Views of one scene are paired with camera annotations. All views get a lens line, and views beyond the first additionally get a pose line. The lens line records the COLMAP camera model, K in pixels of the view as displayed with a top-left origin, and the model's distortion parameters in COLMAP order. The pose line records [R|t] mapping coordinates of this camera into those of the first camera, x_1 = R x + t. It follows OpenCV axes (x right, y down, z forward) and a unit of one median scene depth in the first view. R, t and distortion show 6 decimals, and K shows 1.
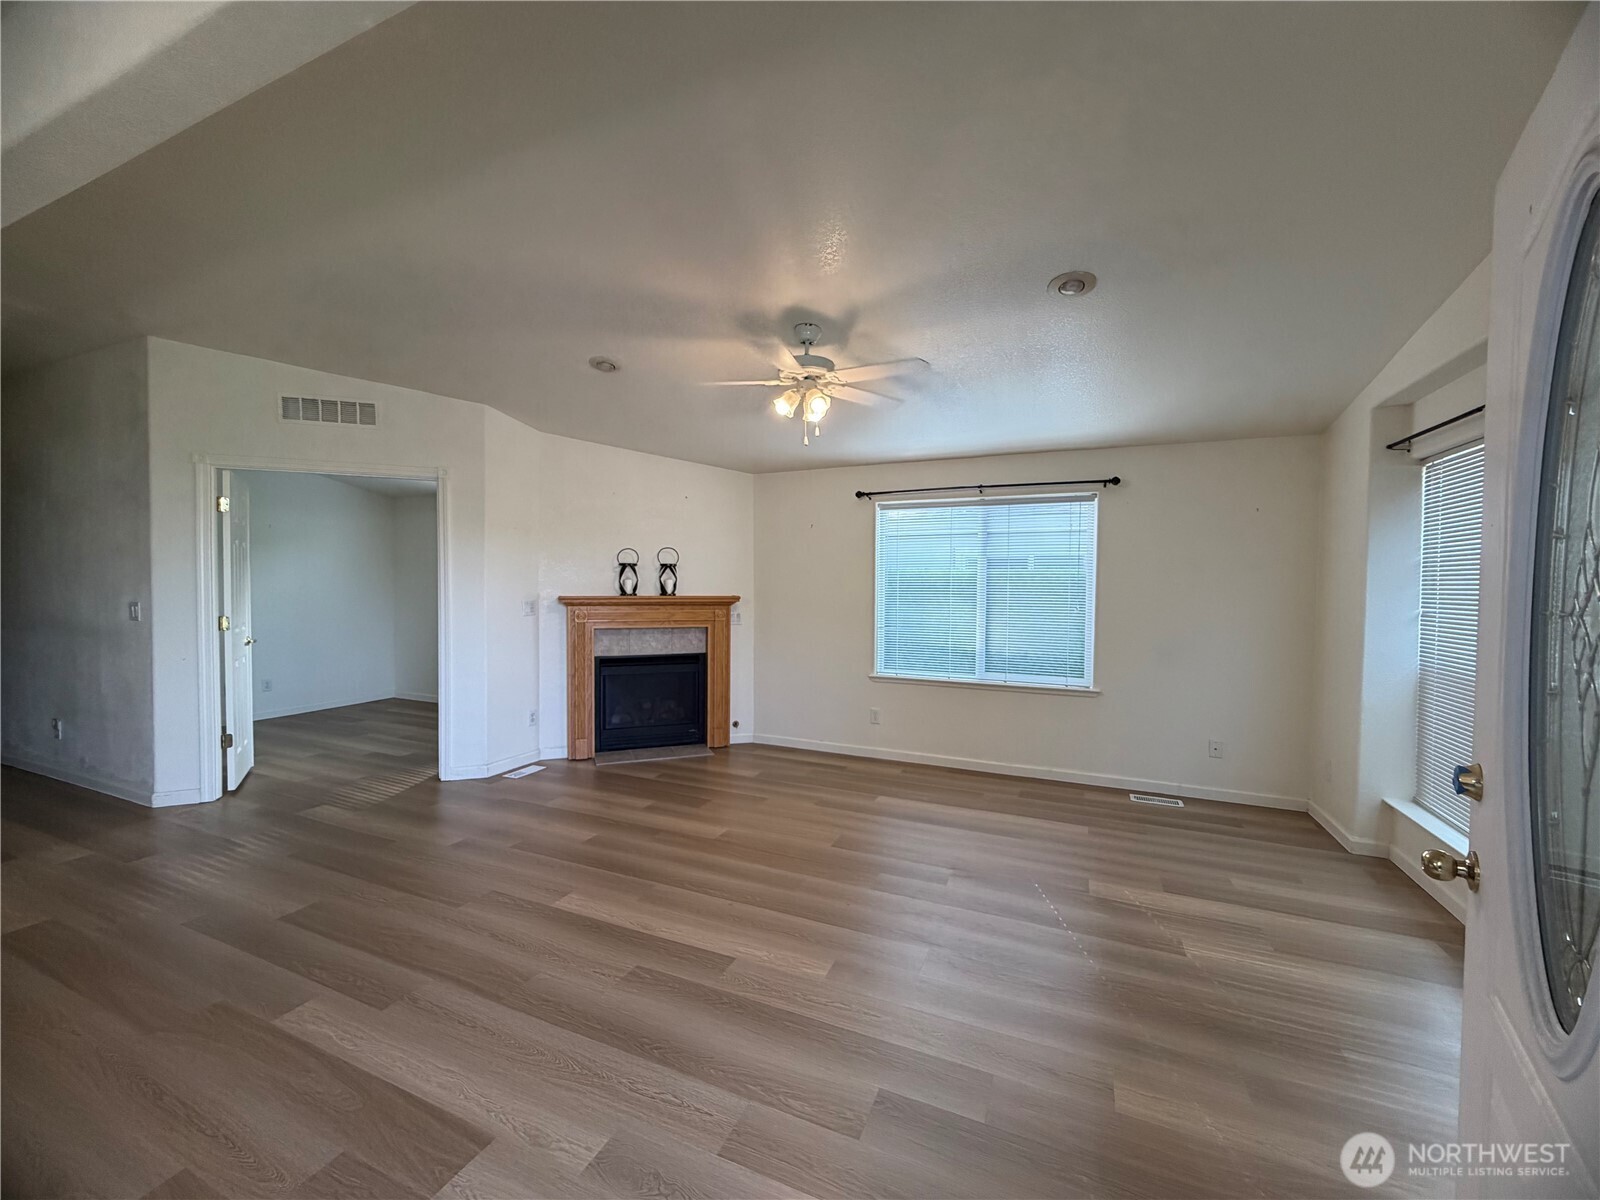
lens RADIAL K [[639.0, 0, 799.6], [0, 639.0, 603.6], [0, 0, 1]] dist [-0.000390, 0.000656]
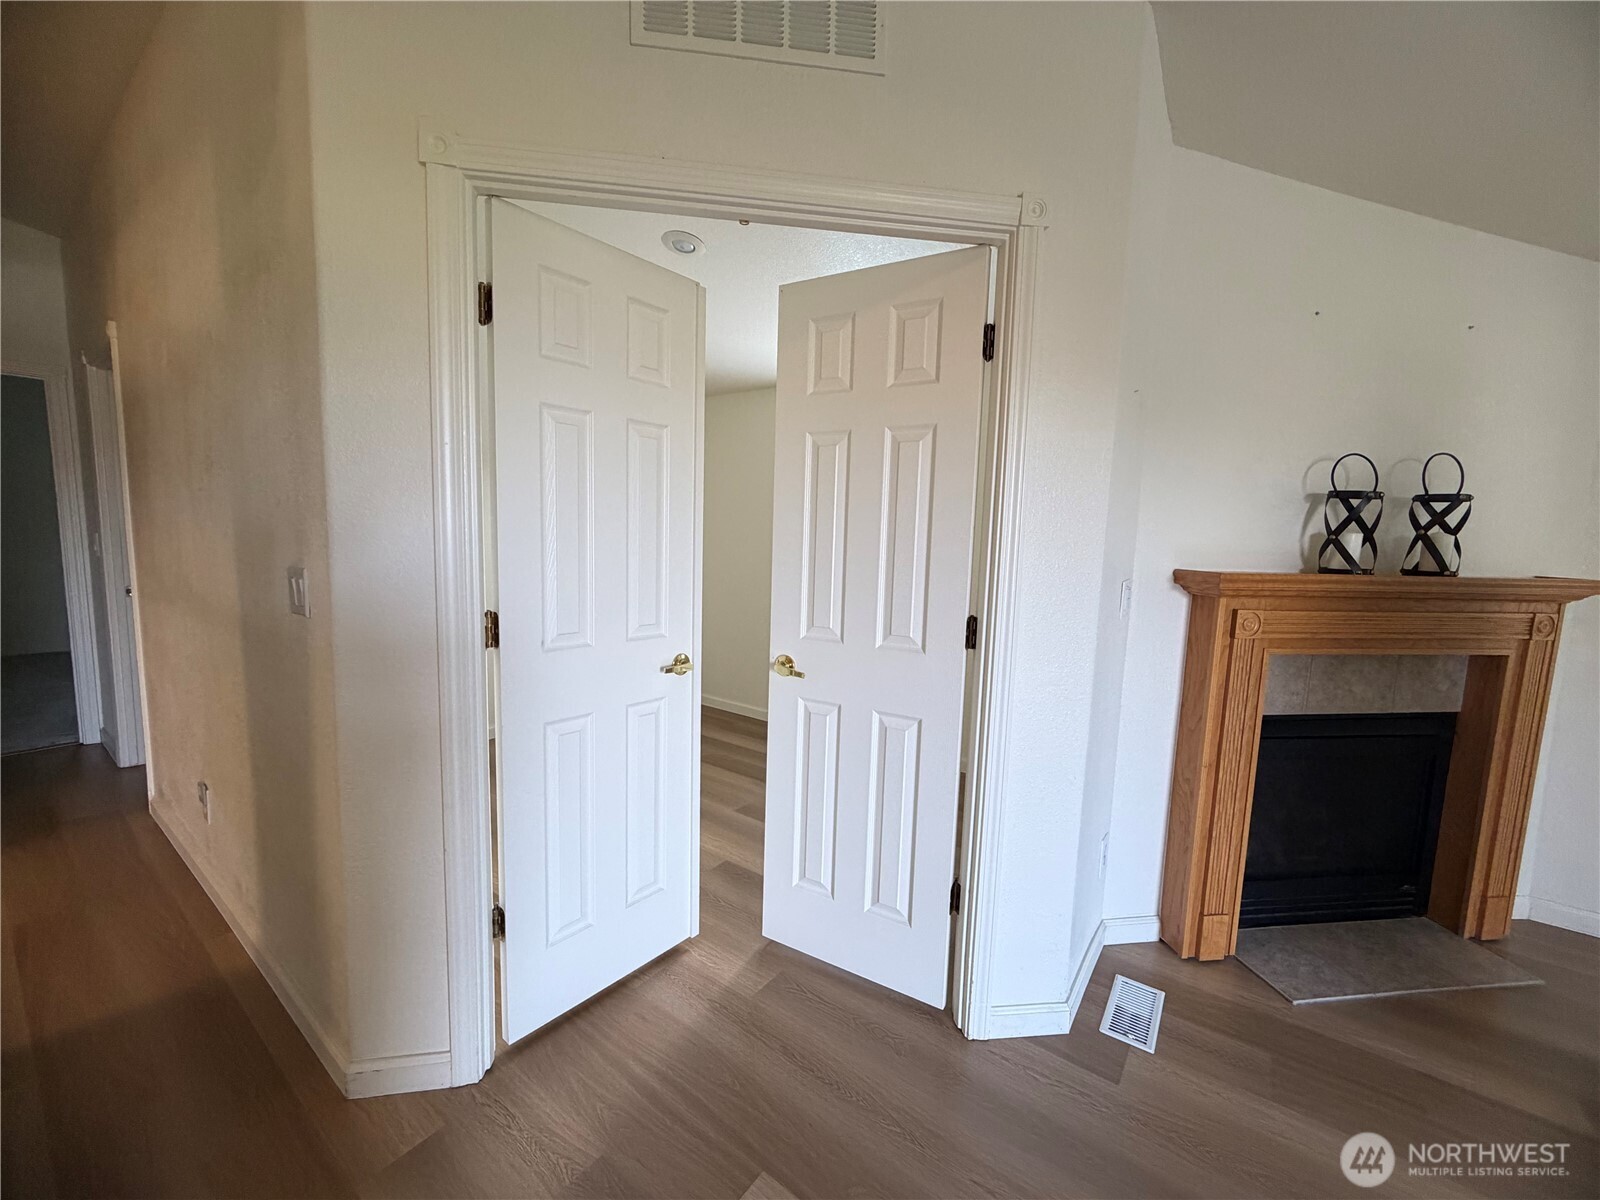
lens RADIAL K [[639.0, 0, 796.5], [0, 639.0, 605.1], [0, 0, 1]] dist [-0.000390, 0.000656]
pose [[0.974430, 0.040098, -0.221085, -0.520918], [-0.026266, 0.997529, 0.065156, -0.009528], [0.223151, -0.057683, 0.973076, 0.544137]]
